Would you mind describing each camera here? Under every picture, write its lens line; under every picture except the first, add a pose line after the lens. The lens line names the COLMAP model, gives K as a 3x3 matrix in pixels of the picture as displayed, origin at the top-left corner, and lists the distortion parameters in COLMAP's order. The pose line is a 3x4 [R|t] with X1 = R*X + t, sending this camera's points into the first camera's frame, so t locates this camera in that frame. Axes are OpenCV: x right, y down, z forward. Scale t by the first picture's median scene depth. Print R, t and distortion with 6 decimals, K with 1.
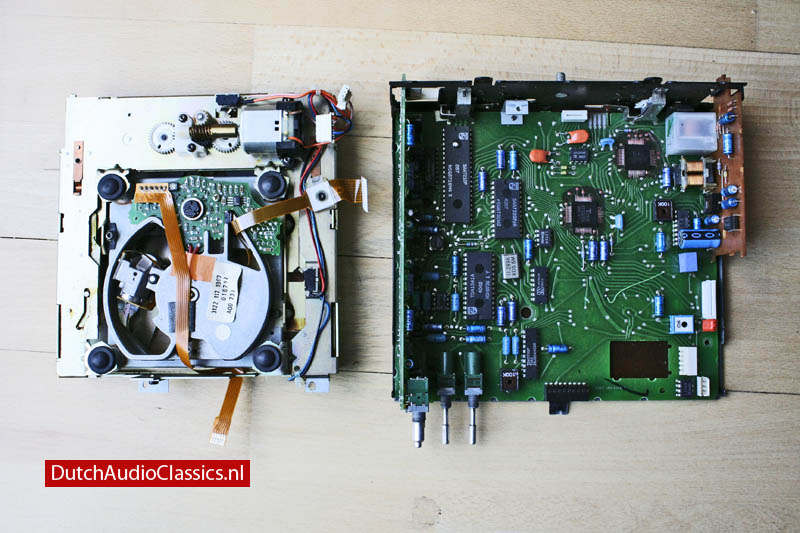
lens RADIAL K [[830.0, 0, 399.0], [0, 830.0, 261.4], [0, 0, 1]] dist [-0.112351, 0.000000]
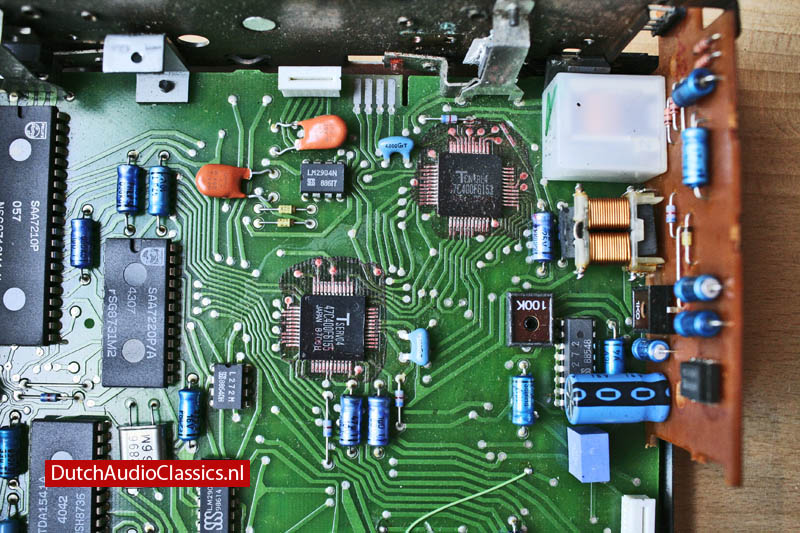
lens RADIAL K [[830.0, 0, 401.3], [0, 830.0, 265.8], [0, 0, 1]] dist [-0.112351, 0.000000]
pose [[0.998917, 0.012524, 0.044814, 0.245042], [-0.012638, 0.999918, 0.002251, -0.090227], [-0.044782, -0.002815, 0.998993, 0.609684]]
